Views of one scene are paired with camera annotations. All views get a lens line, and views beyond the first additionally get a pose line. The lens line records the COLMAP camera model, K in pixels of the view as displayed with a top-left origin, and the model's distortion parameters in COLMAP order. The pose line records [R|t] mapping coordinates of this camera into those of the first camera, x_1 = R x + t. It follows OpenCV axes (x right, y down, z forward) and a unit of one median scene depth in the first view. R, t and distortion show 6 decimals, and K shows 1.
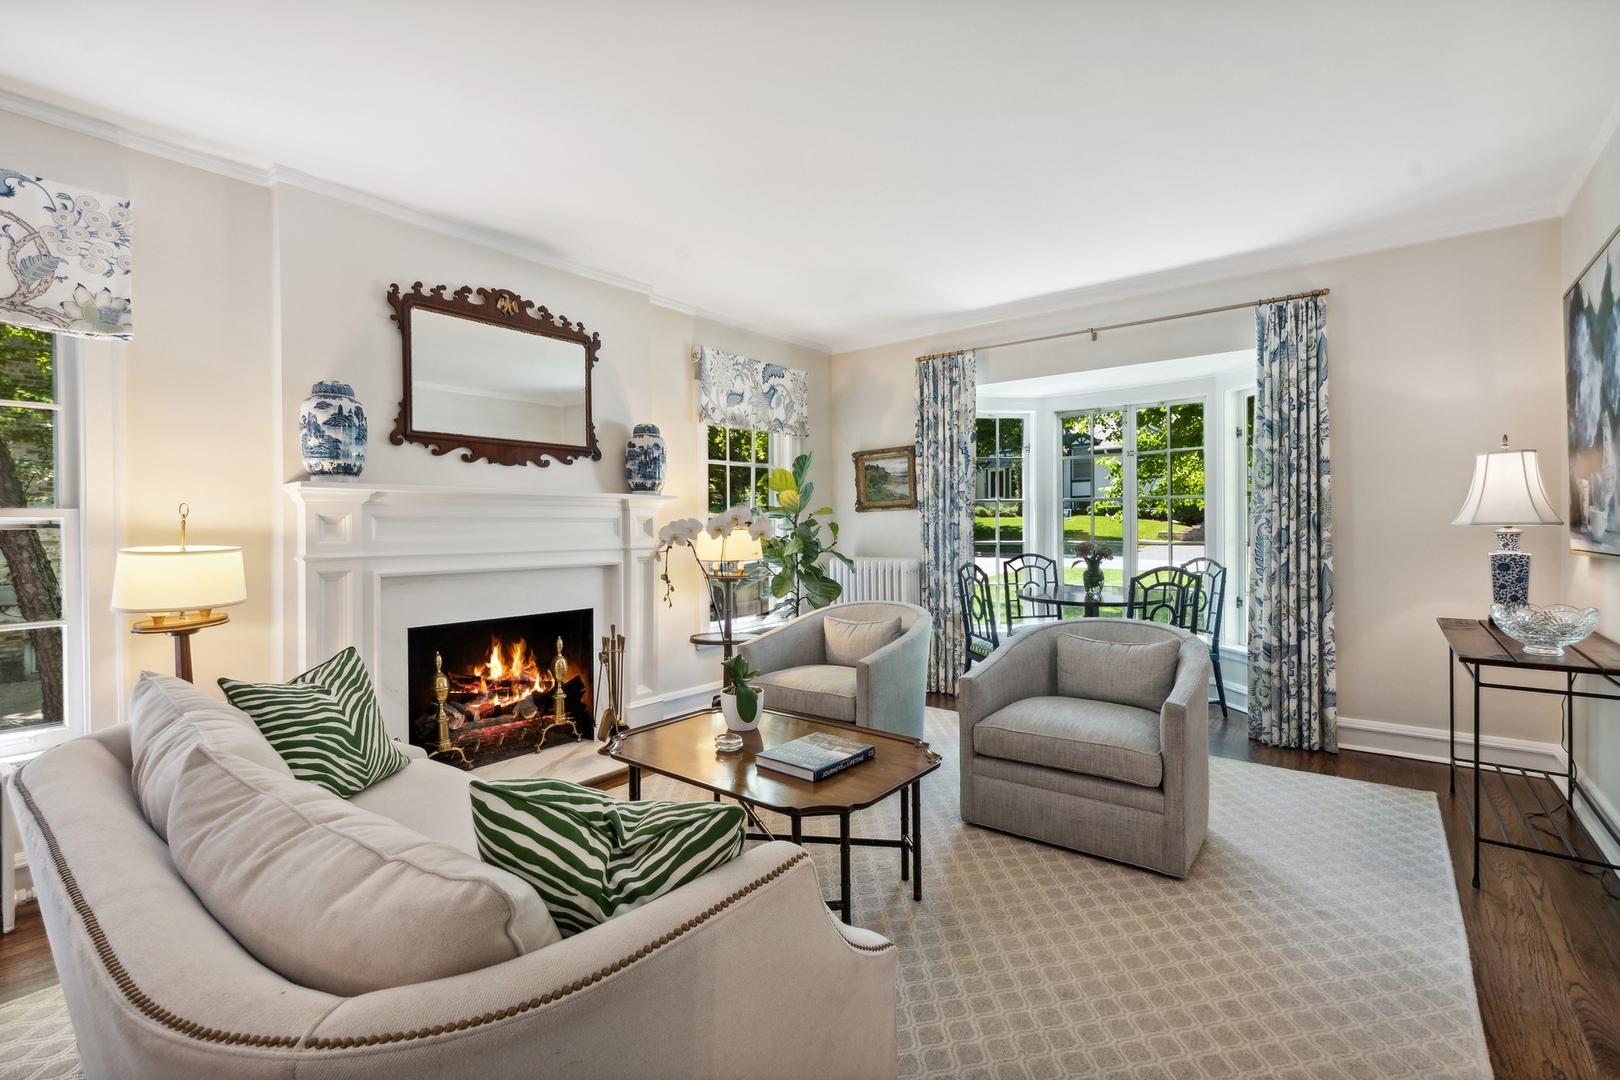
lens RADIAL K [[715.5, 0, 798.1], [0, 715.5, 529.0], [0, 0, 1]] dist [0.004021, -0.002179]
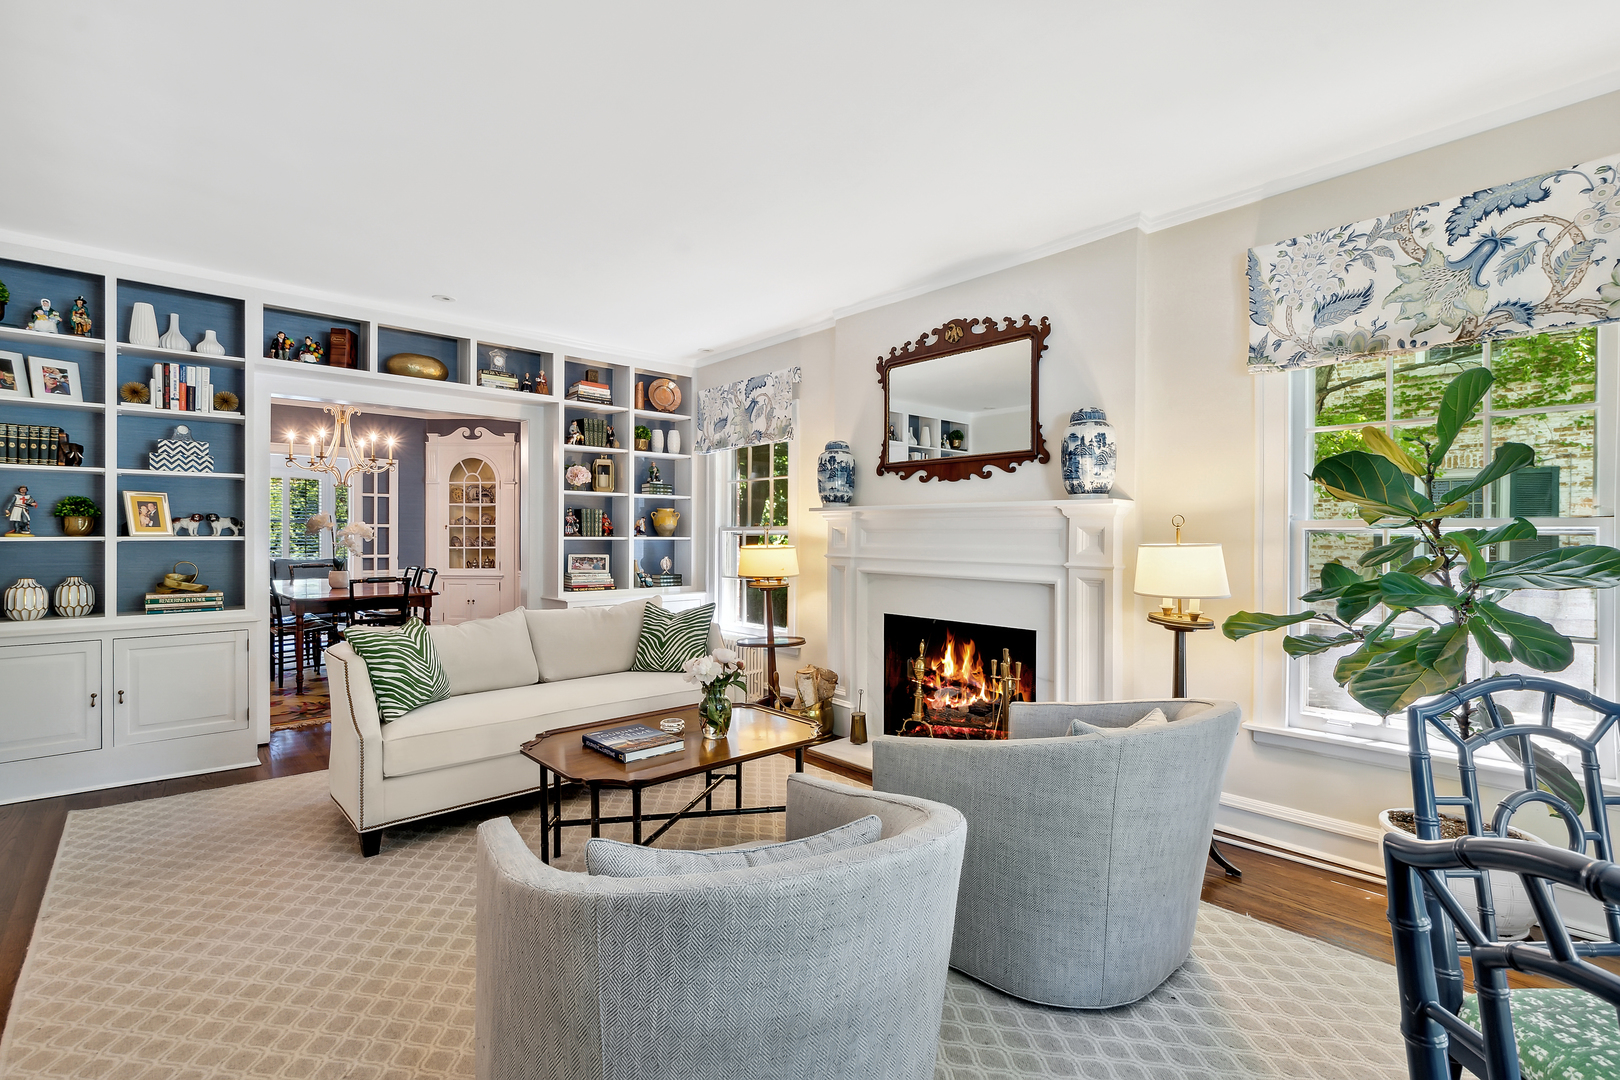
lens RADIAL K [[756.3, 0, 794.5], [0, 756.3, 531.2], [0, 0, 1]] dist [0.015772, 0.001165]
pose [[-0.168979, 0.004187, -0.985611, 0.686284], [-0.006405, 0.999965, 0.005346, -0.015143], [0.985599, 0.007216, -0.168946, 0.854216]]
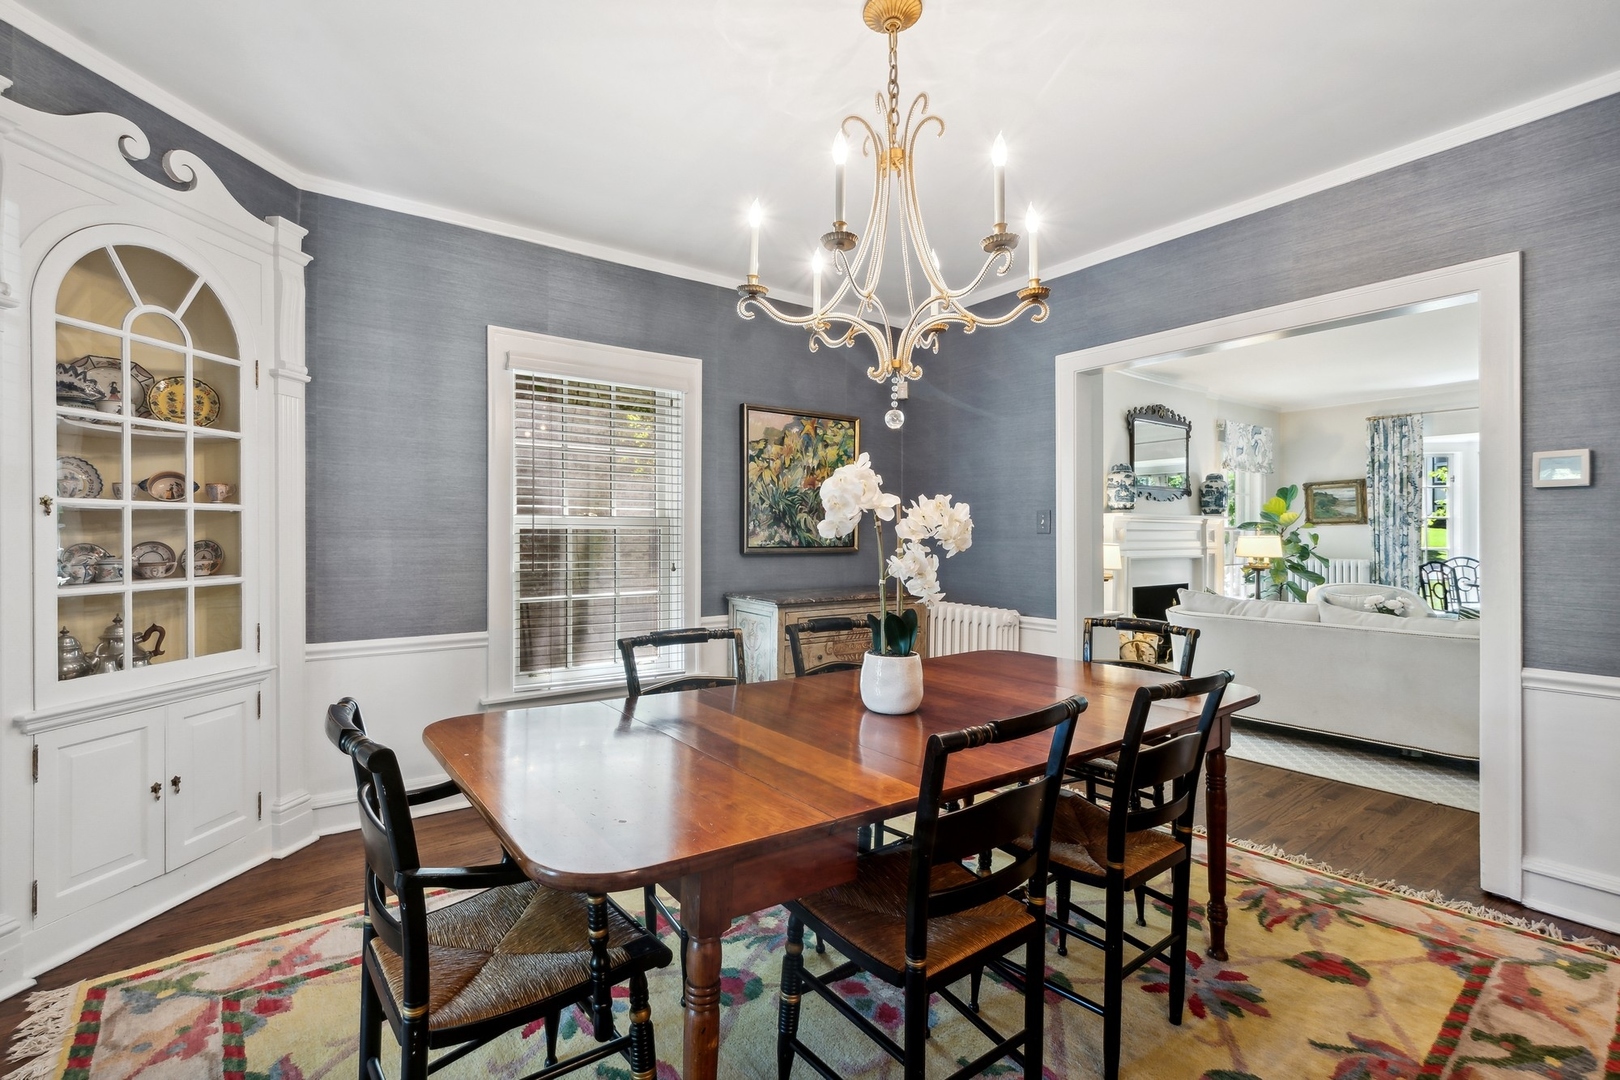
lens RADIAL K [[715.5, 0, 823.5], [0, 715.5, 533.0], [0, 0, 1]] dist [0.004021, -0.002179]
pose [[0.967689, 0.006995, -0.252051, -0.690836], [-0.008609, 0.999949, -0.005301, 0.007743], [0.252001, 0.007300, 0.967699, -0.856830]]
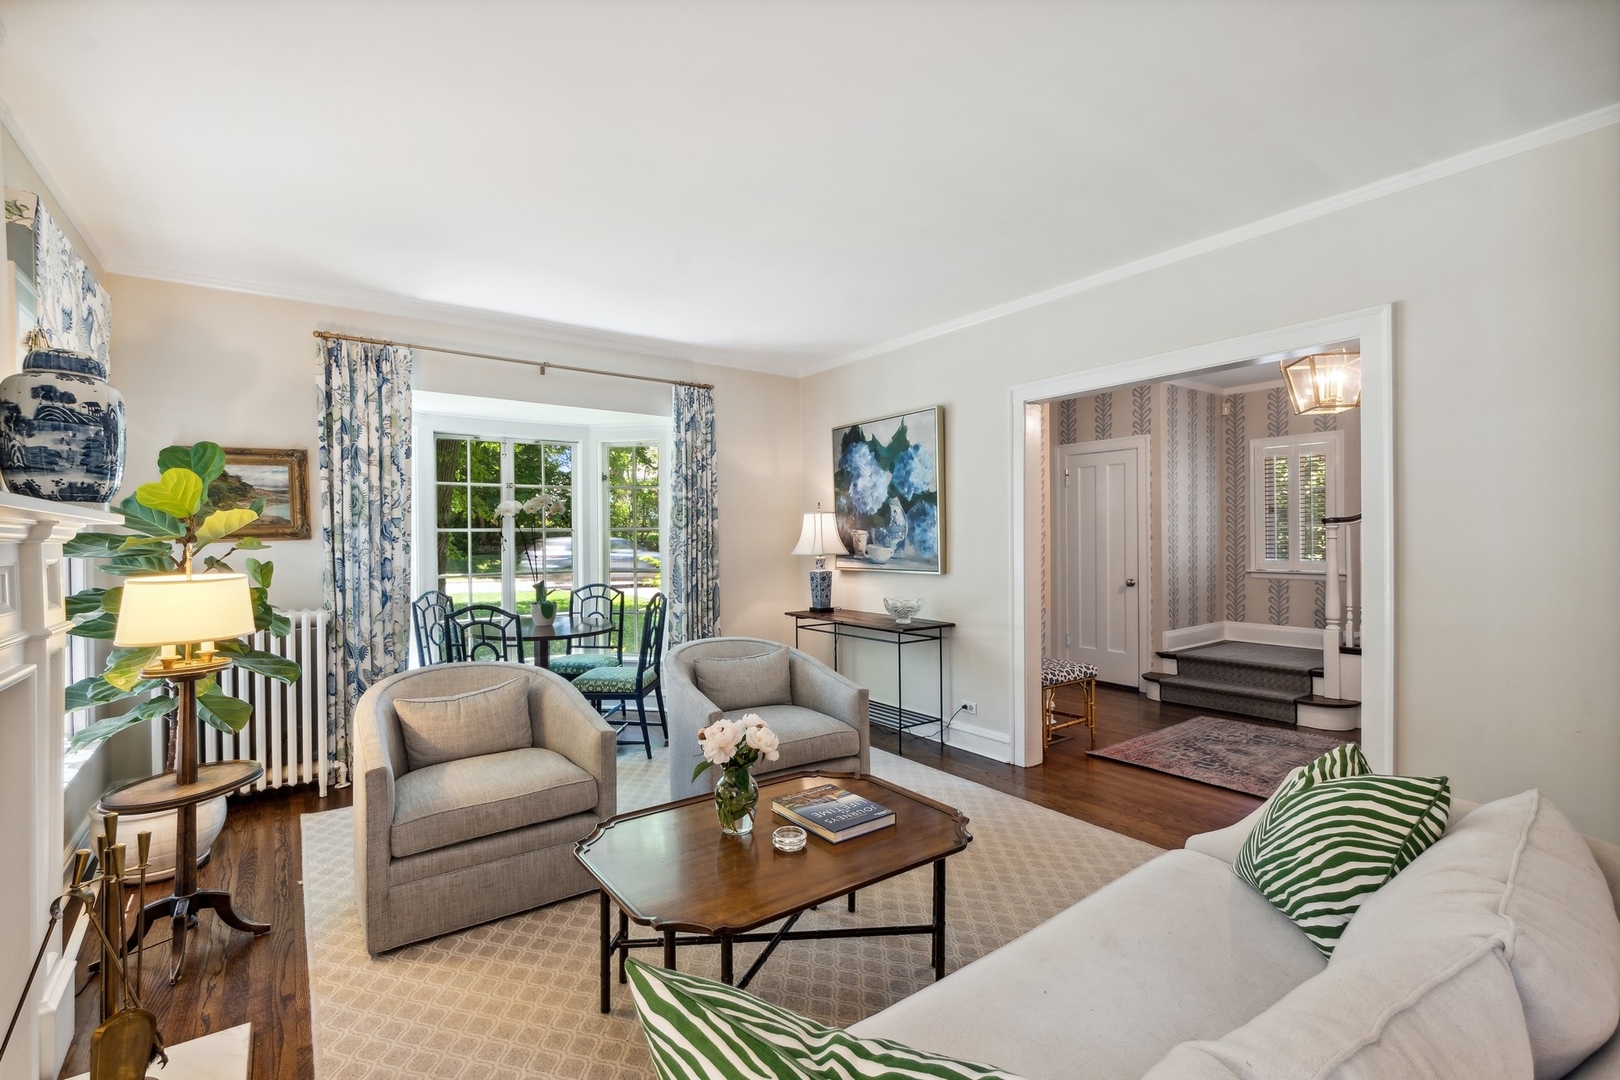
lens RADIAL K [[712.7, 0, 779.5], [0, 712.7, 535.2], [0, 0, 1]] dist [-0.002860, -0.000291]
pose [[0.280813, 0.010814, 0.959702, -0.526601], [0.011399, 0.999828, -0.014602, -0.021896], [-0.959695, 0.015040, 0.280641, 0.469028]]
